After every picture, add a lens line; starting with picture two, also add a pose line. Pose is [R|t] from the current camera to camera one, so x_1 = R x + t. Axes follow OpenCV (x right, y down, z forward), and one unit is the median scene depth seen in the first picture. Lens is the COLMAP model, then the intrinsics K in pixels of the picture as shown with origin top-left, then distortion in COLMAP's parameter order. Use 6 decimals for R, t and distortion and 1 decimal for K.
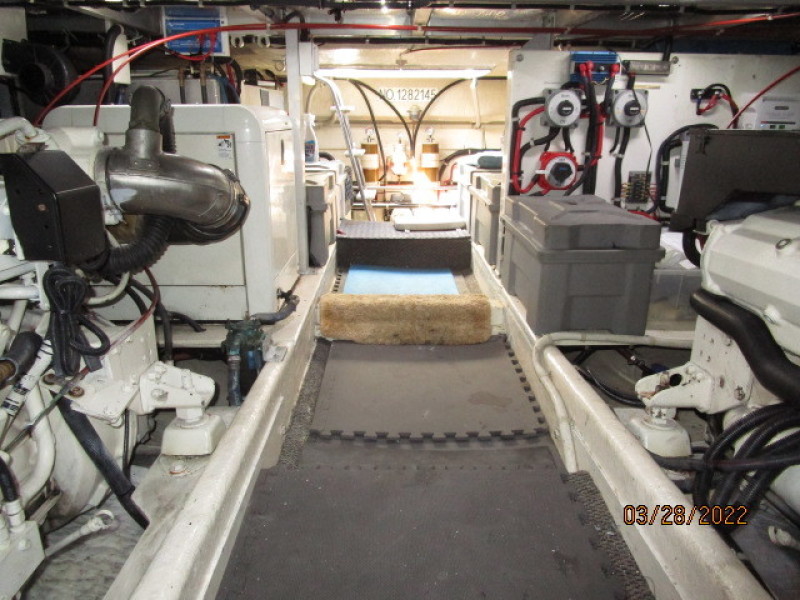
lens RADIAL K [[567.6, 0, 388.9], [0, 567.6, 305.3], [0, 0, 1]] dist [-0.030226, 0.005431]
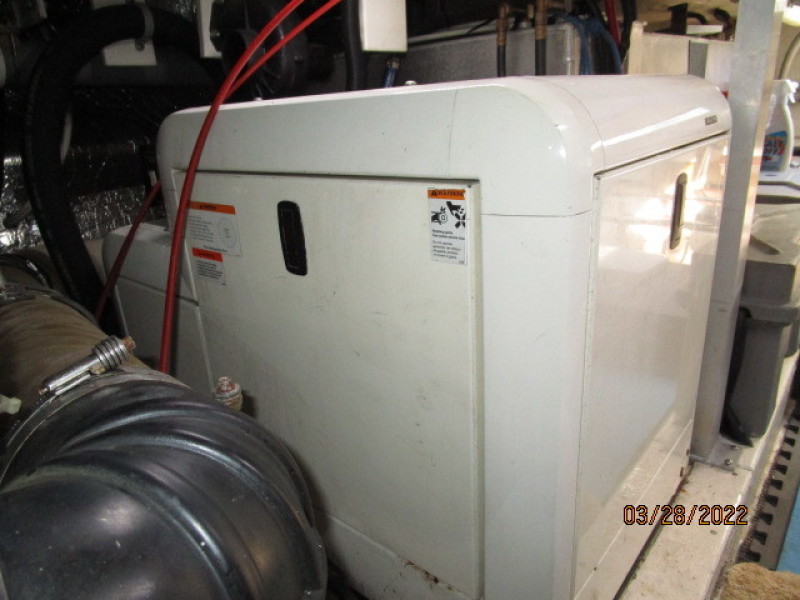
lens RADIAL K [[567.6, 0, 388.9], [0, 567.6, 305.3], [0, 0, 1]] dist [-0.030226, 0.005431]
pose [[0.755210, 0.172415, -0.632401, -0.077048], [-0.143717, 0.984865, 0.096884, -0.177587], [0.639534, 0.017719, 0.768559, 0.503138]]
